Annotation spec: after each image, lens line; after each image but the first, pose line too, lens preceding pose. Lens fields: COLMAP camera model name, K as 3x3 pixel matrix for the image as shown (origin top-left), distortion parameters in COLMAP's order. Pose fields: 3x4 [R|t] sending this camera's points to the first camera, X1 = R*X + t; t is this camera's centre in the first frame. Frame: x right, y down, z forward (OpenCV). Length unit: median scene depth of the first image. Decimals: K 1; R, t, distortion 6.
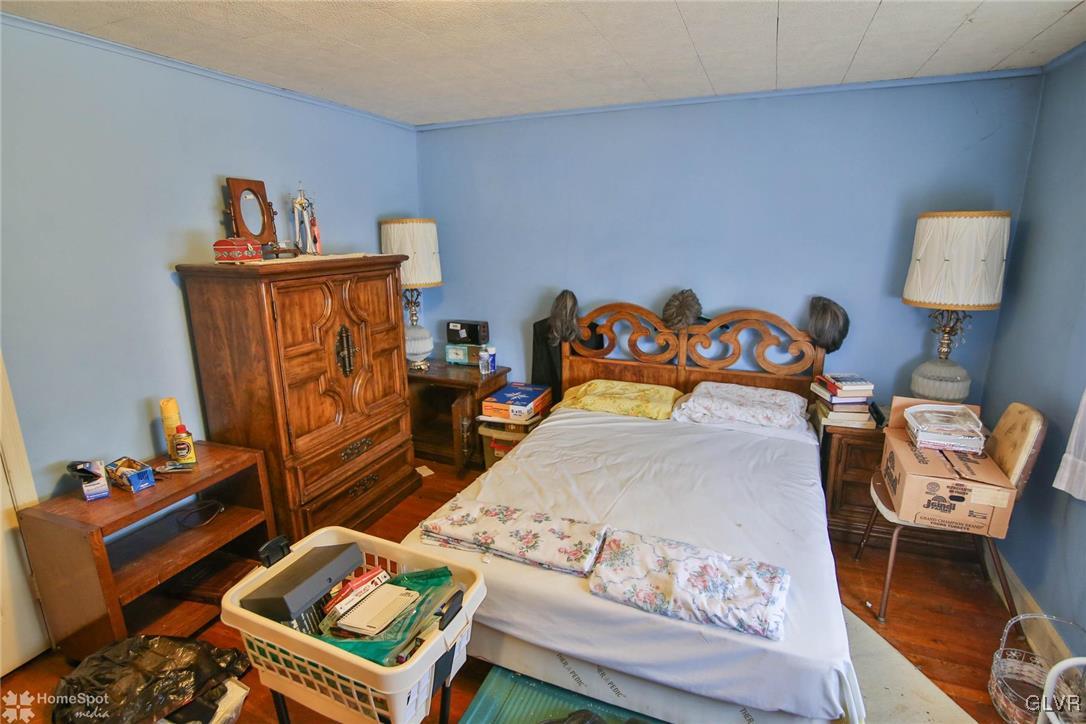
lens RADIAL K [[528.5, 0, 543.2], [0, 528.5, 363.5], [0, 0, 1]] dist [-0.019186, 0.001190]
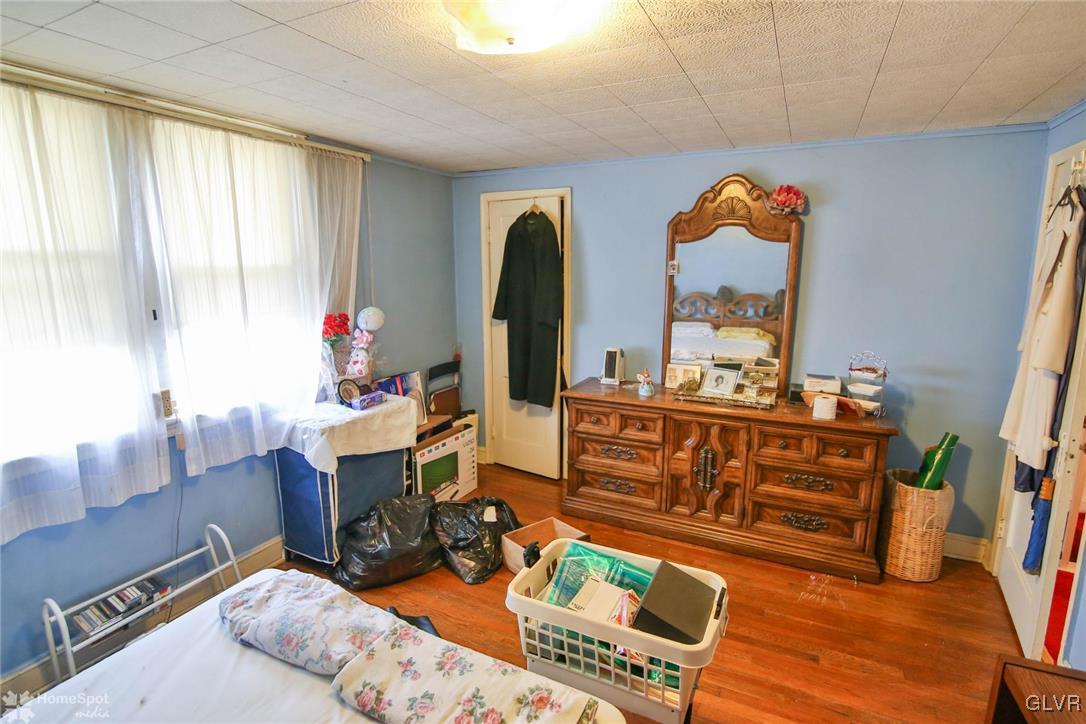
lens RADIAL K [[528.5, 0, 541.4], [0, 528.5, 358.4], [0, 0, 1]] dist [-0.019186, 0.001190]
pose [[-0.998042, -0.009279, 0.061856, -0.128468], [0.016538, 0.914588, 0.404049, -0.251659], [-0.060322, 0.404280, -0.912644, 0.934658]]
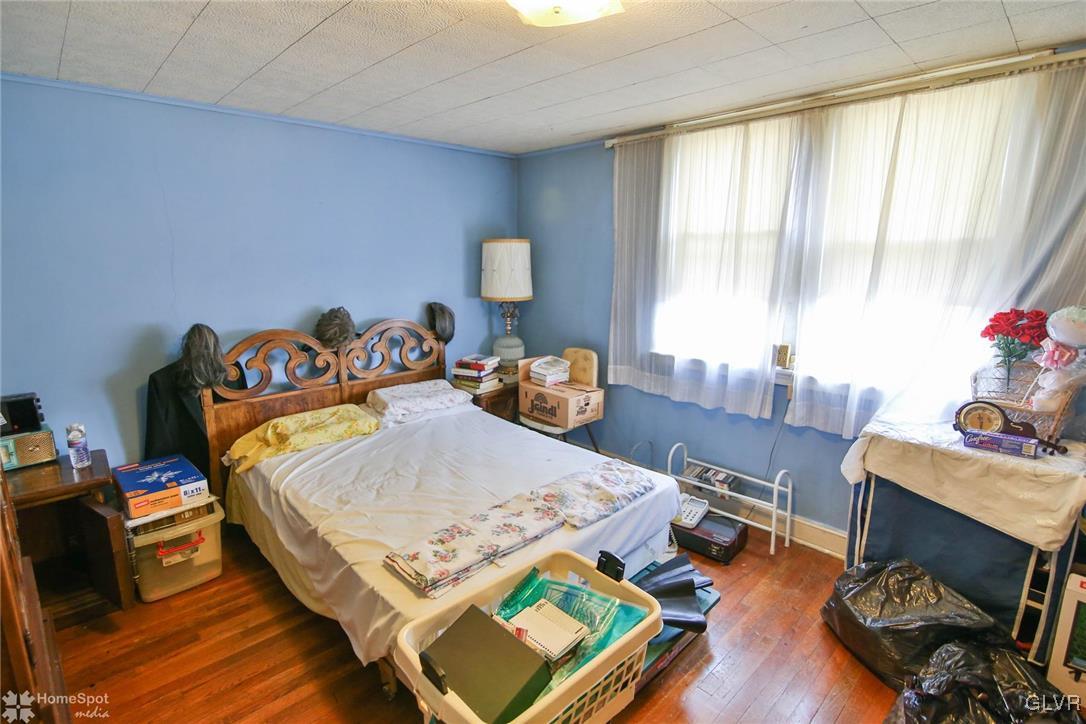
lens RADIAL K [[528.5, 0, 540.3], [0, 528.5, 361.7], [0, 0, 1]] dist [-0.019186, 0.001190]
pose [[0.388888, -0.180198, 0.903490, -0.562196], [0.218381, 0.970766, 0.099619, -0.059123], [-0.895029, 0.158564, 0.416871, 0.263159]]
